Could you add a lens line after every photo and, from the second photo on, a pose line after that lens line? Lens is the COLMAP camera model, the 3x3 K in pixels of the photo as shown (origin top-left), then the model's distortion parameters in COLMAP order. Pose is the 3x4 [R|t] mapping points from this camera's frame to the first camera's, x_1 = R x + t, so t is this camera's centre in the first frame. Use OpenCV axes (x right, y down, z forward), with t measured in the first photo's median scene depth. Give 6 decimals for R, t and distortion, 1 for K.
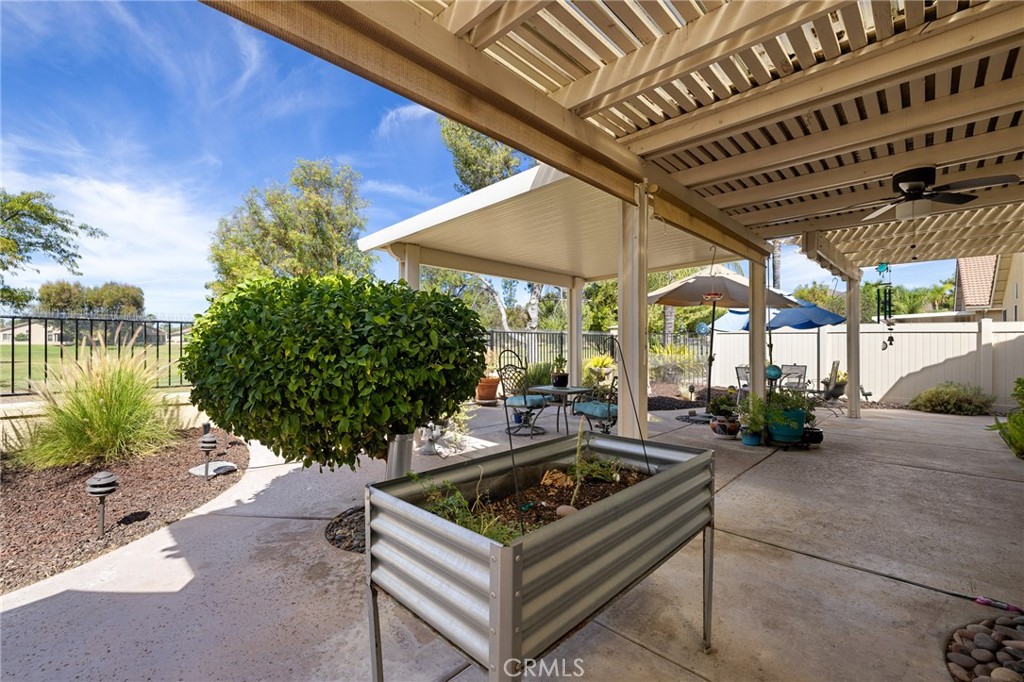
lens RADIAL K [[429.7, 0, 509.8], [0, 429.7, 342.8], [0, 0, 1]] dist [0.001639, 0.000253]
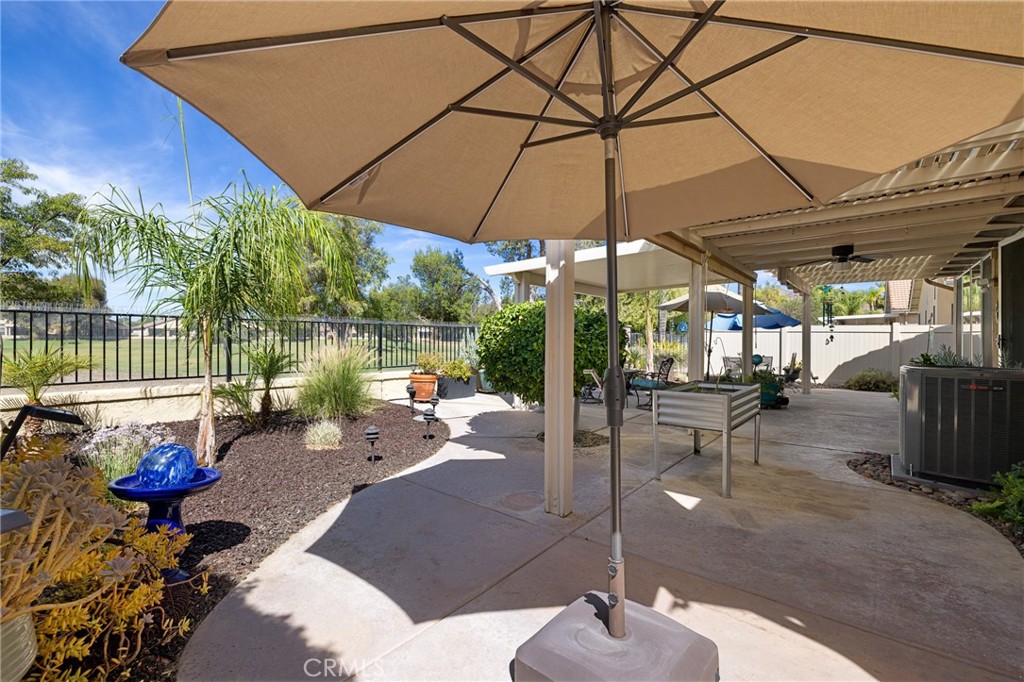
lens RADIAL K [[425.0, 0, 512.0], [0, 425.0, 341.0], [0, 0, 1]] dist [-0.002410, -0.000070]
pose [[0.997135, 0.003331, 0.075573, -0.222939], [-0.003838, 0.999971, 0.006559, -0.001075], [-0.075549, -0.006830, 0.997119, -0.259418]]
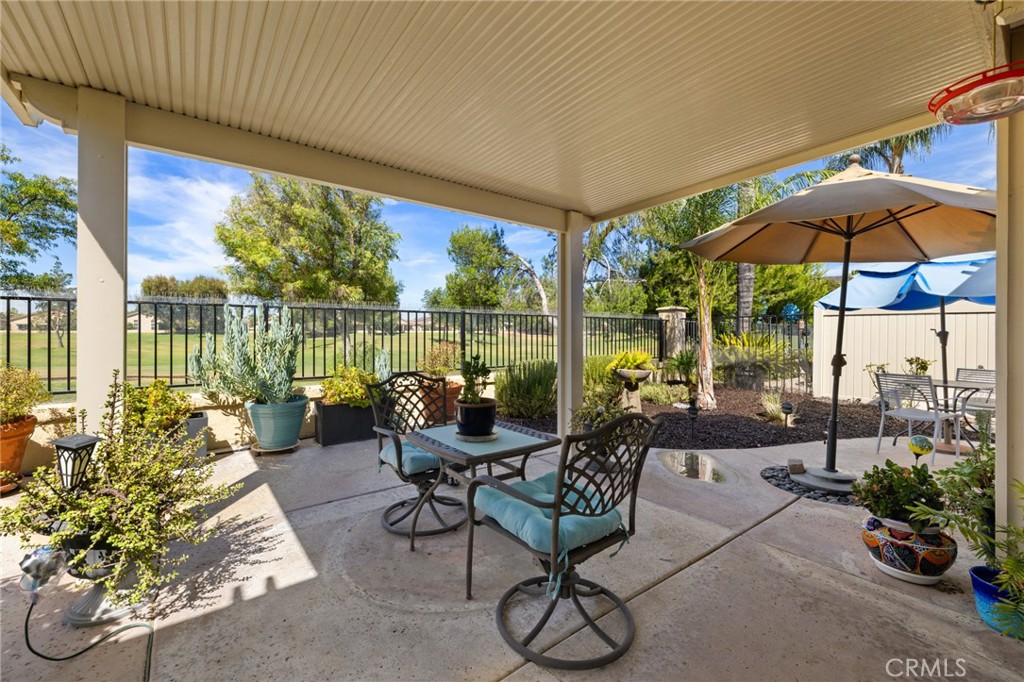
lens RADIAL K [[426.6, 0, 512.0], [0, 426.6, 341.0], [0, 0, 1]] dist [0.000577, -0.000031]
pose [[0.990262, 0.003398, -0.139175, 0.136252], [-0.000212, 0.999738, 0.022898, 0.002718], [0.139216, -0.022646, 0.990003, 0.385029]]
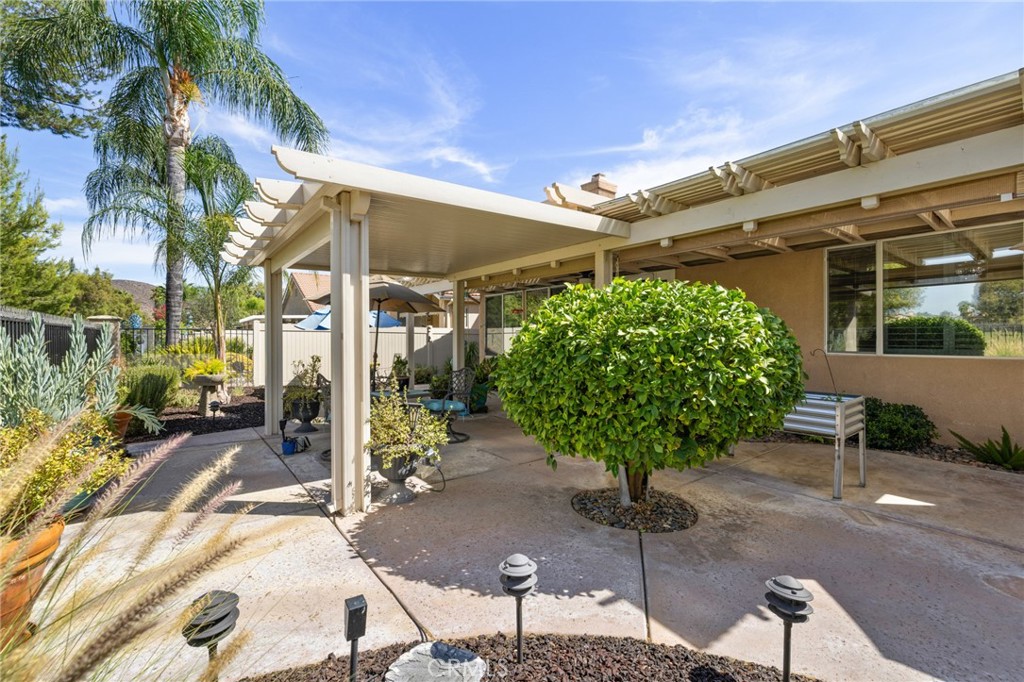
lens RADIAL K [[426.6, 0, 512.0], [0, 426.6, 341.0], [0, 0, 1]] dist [0.000577, -0.000031]
pose [[0.143619, -0.006330, 0.989613, -0.495298], [-0.002803, 0.999973, 0.006803, -0.007920], [-0.989629, -0.003751, 0.143597, 0.407411]]
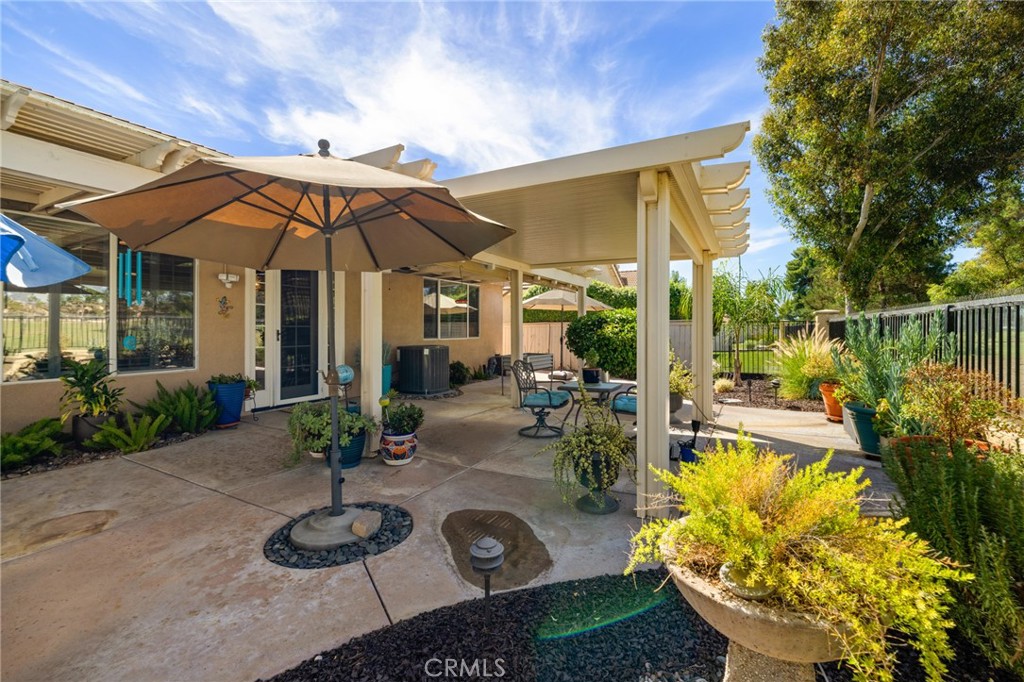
lens RADIAL K [[441.2, 0, 518.3], [0, 441.2, 333.9], [0, 0, 1]] dist [-0.000067, 0.000210]
pose [[-0.962897, 0.001953, -0.269862, 0.337182], [0.000961, 0.999992, 0.003808, -0.004538], [0.269868, 0.003407, -0.962891, 1.198792]]
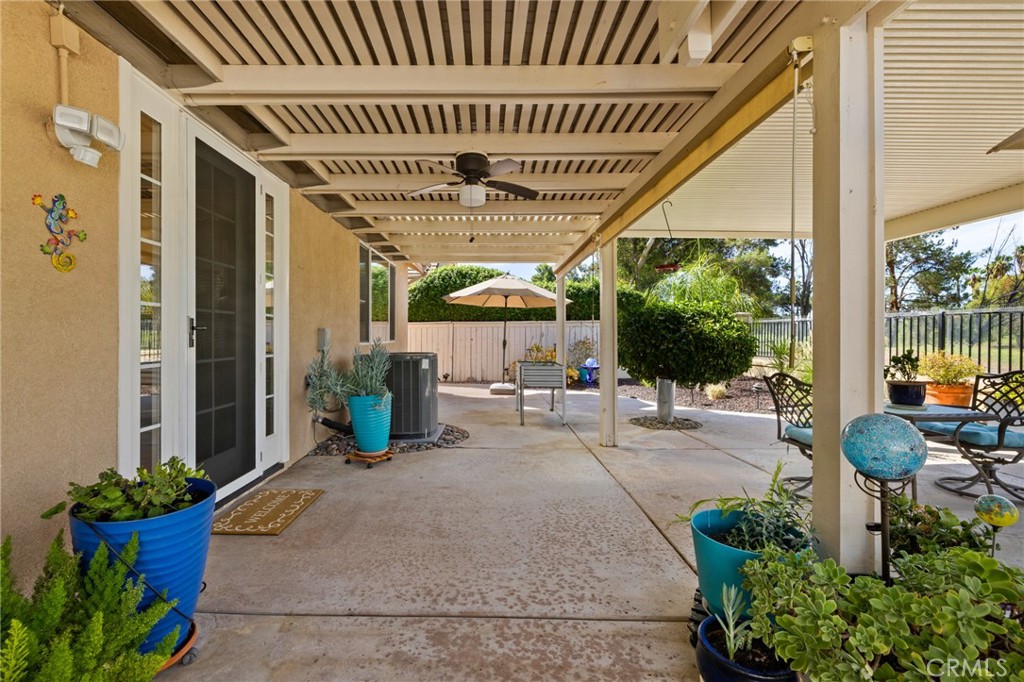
lens RADIAL K [[447.2, 0, 497.4], [0, 447.2, 337.4], [0, 0, 1]] dist [0.001323, 0.000701]
pose [[-0.705503, 0.002464, -0.708703, 0.612682], [0.003143, 0.999995, 0.000348, 0.004955], [0.708700, -0.001982, -0.705507, 0.665433]]
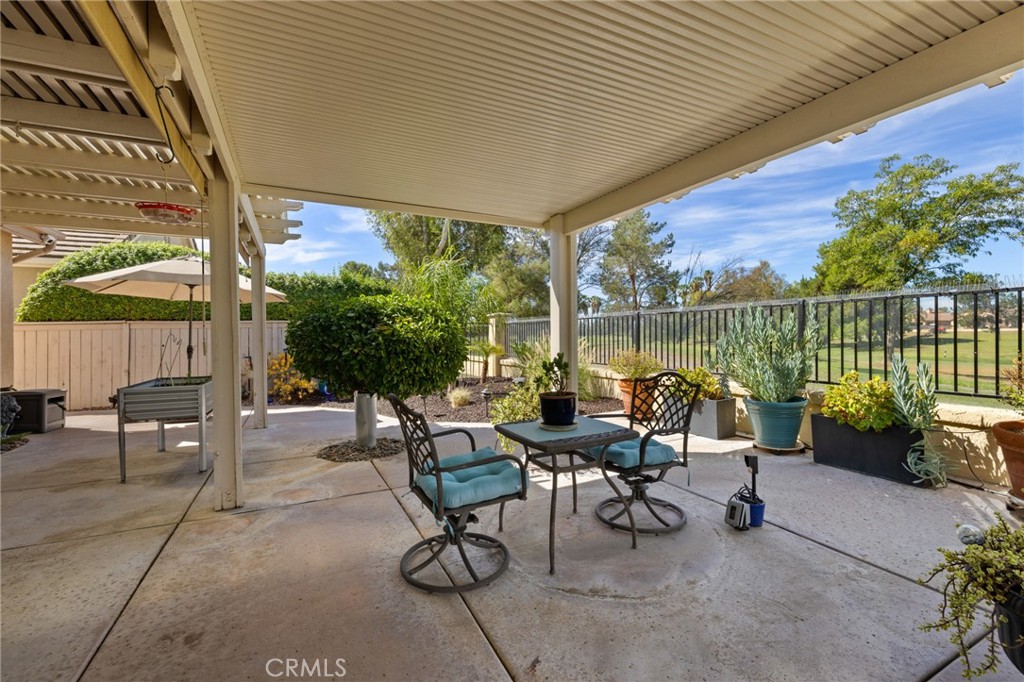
lens RADIAL K [[441.2, 0, 518.3], [0, 441.2, 333.9], [0, 0, 1]] dist [-0.000067, 0.000210]
pose [[-0.323313, -0.000741, -0.946292, 0.375290], [0.016996, 0.999834, -0.006590, 0.005514], [0.946139, -0.018214, -0.323247, 0.715773]]
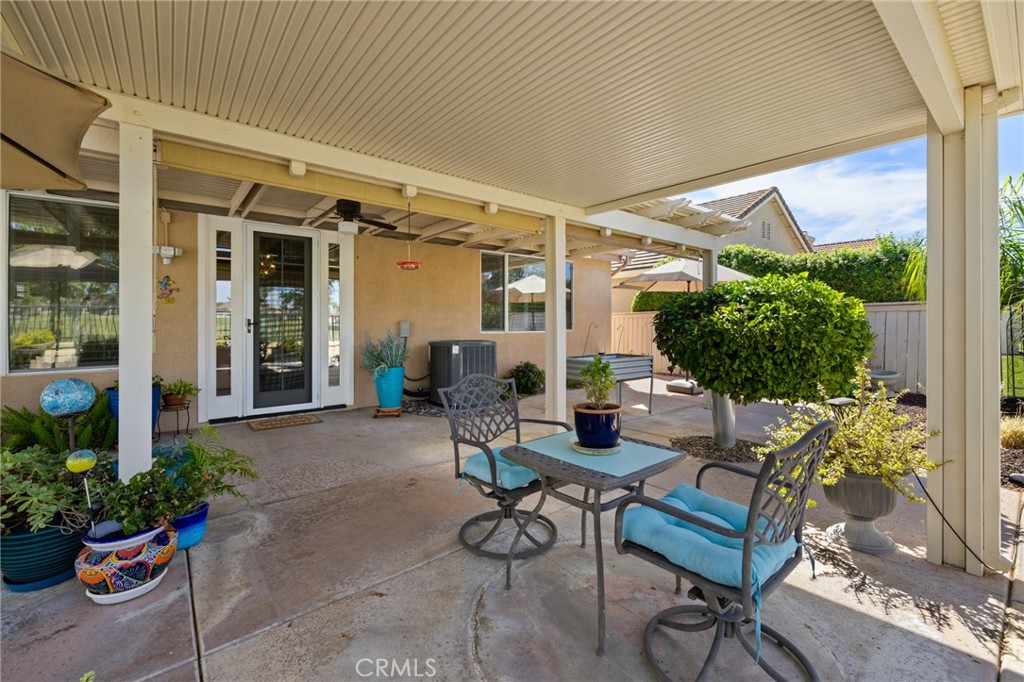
lens RADIAL K [[445.3, 0, 516.3], [0, 445.3, 323.4], [0, 0, 1]] dist [-0.000141, -0.000054]
pose [[-0.993658, 0.001475, 0.112433, 0.094063], [0.000805, 0.999982, -0.006004, 0.001643], [-0.112439, -0.005876, -0.993641, 0.888611]]
